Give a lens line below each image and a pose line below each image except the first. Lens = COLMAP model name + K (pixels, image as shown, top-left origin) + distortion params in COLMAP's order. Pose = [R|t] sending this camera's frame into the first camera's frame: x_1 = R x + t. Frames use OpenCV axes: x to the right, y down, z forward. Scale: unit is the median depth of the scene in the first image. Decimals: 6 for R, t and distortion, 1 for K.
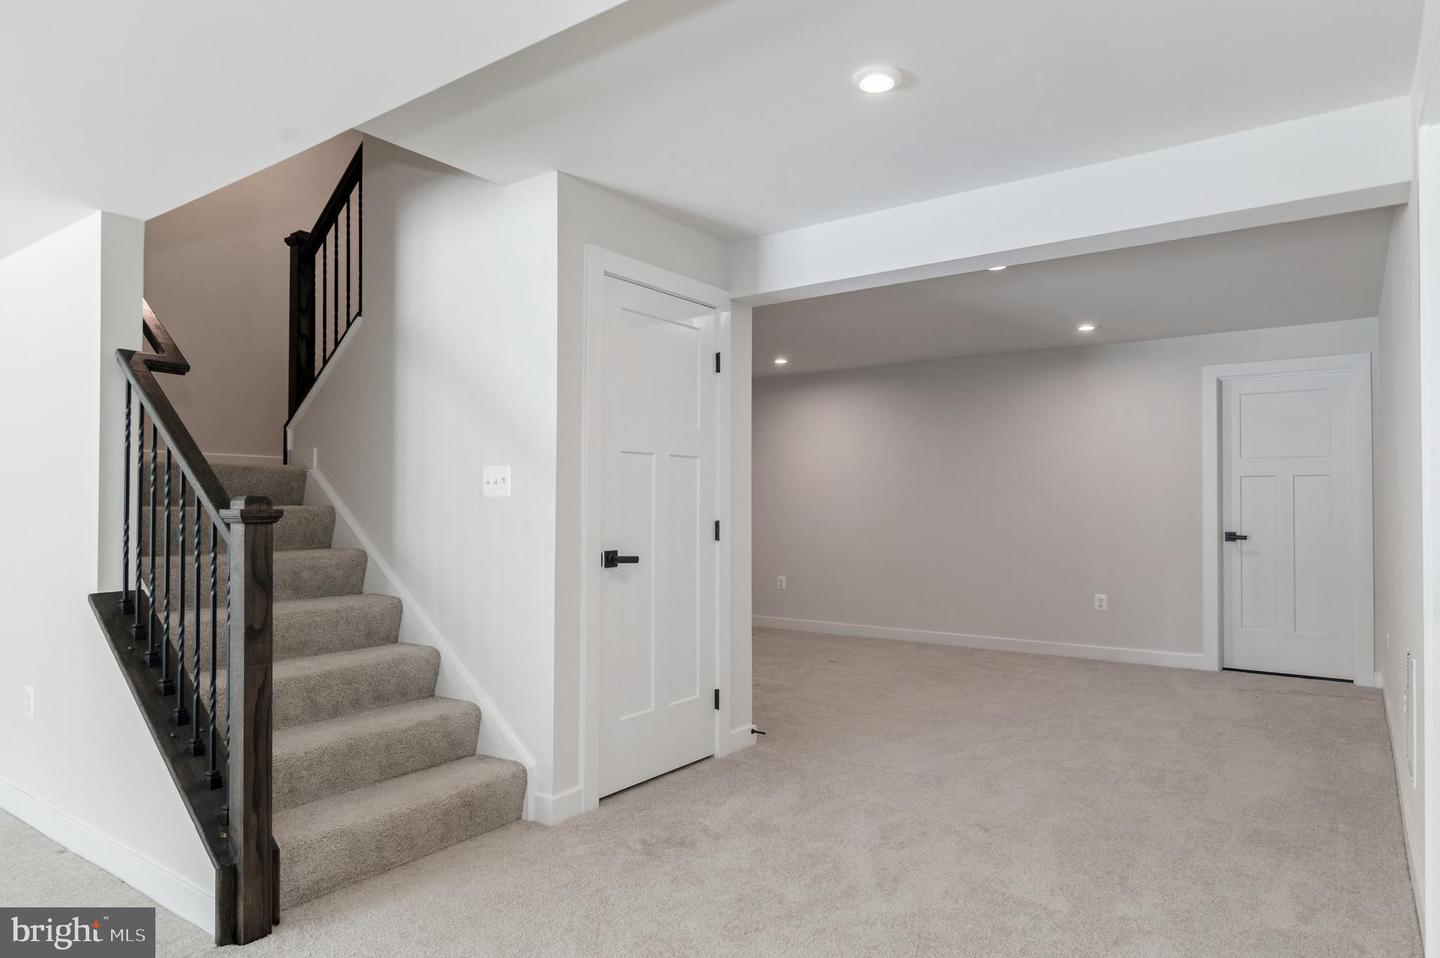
lens RADIAL K [[866.4, 0, 720.9], [0, 866.4, 486.6], [0, 0, 1]] dist [0.004310, 0.002439]
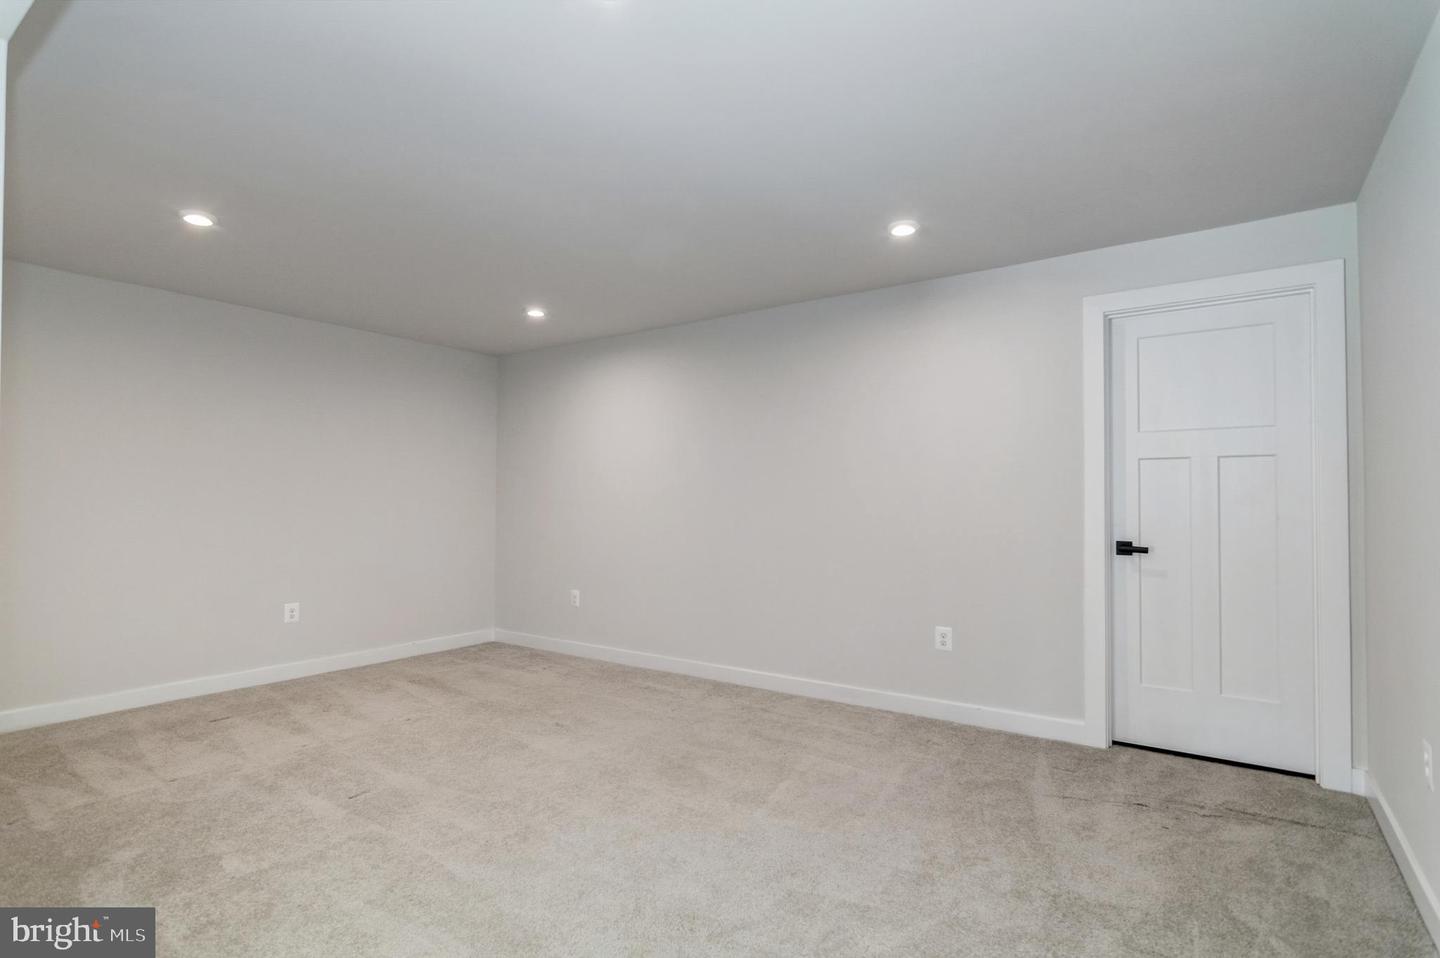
lens RADIAL K [[696.9, 0, 731.7], [0, 696.9, 488.2], [0, 0, 1]] dist [0.014145, 0.000069]
pose [[0.999678, -0.008194, 0.024003, 0.267879], [0.007893, 0.999890, 0.012590, 0.001233], [-0.024104, -0.012396, 0.999633, 0.461028]]
